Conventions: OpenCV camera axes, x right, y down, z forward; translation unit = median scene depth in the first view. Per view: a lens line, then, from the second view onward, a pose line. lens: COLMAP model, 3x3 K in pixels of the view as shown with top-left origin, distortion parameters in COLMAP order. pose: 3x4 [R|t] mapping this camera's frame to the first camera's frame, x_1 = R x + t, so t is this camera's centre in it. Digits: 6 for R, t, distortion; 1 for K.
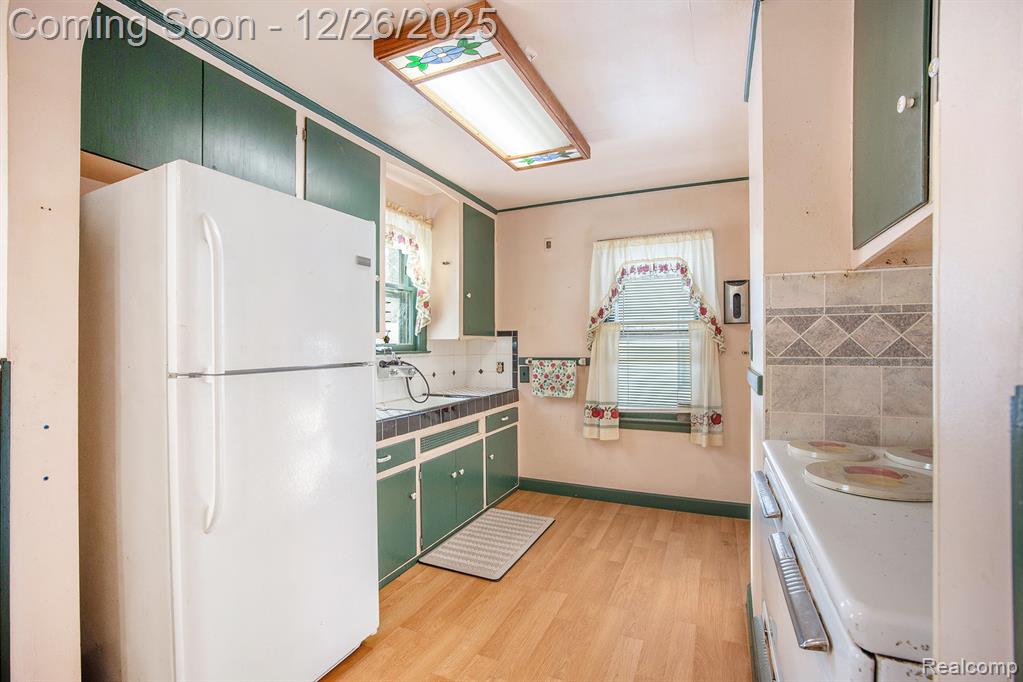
lens RADIAL K [[457.8, 0, 508.0], [0, 457.8, 345.4], [0, 0, 1]] dist [-0.023135, 0.002365]
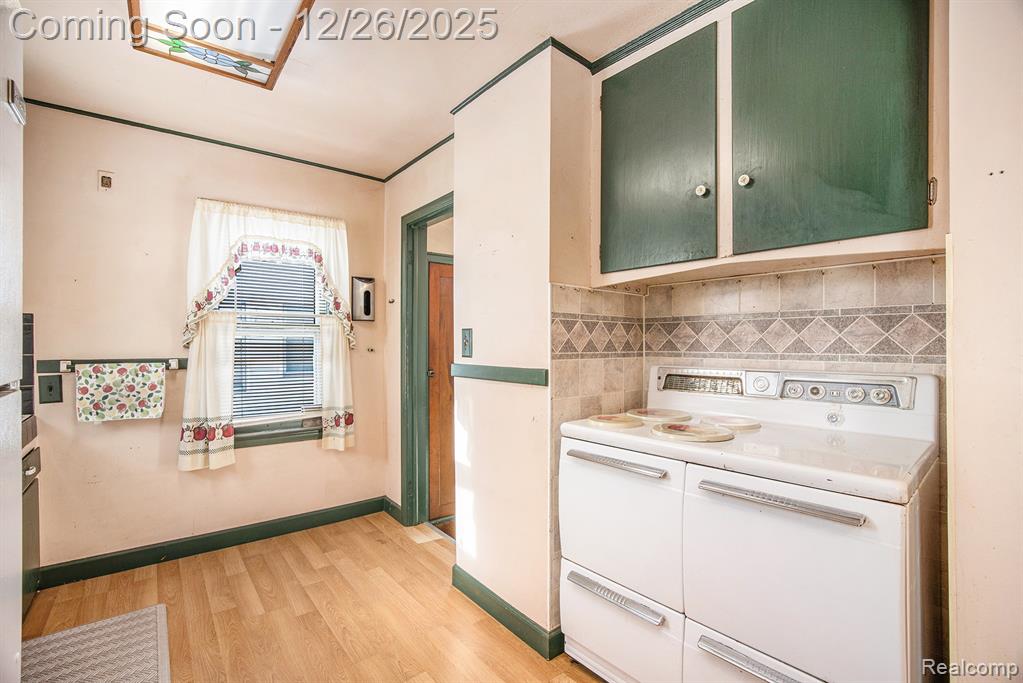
lens RADIAL K [[457.8, 0, 510.4], [0, 457.8, 343.6], [0, 0, 1]] dist [-0.023135, 0.002365]
pose [[0.455750, 0.006441, 0.890085, -0.236540], [-0.007771, 0.999965, -0.003257, 0.002637], [-0.890074, -0.005432, 0.455784, 0.248123]]
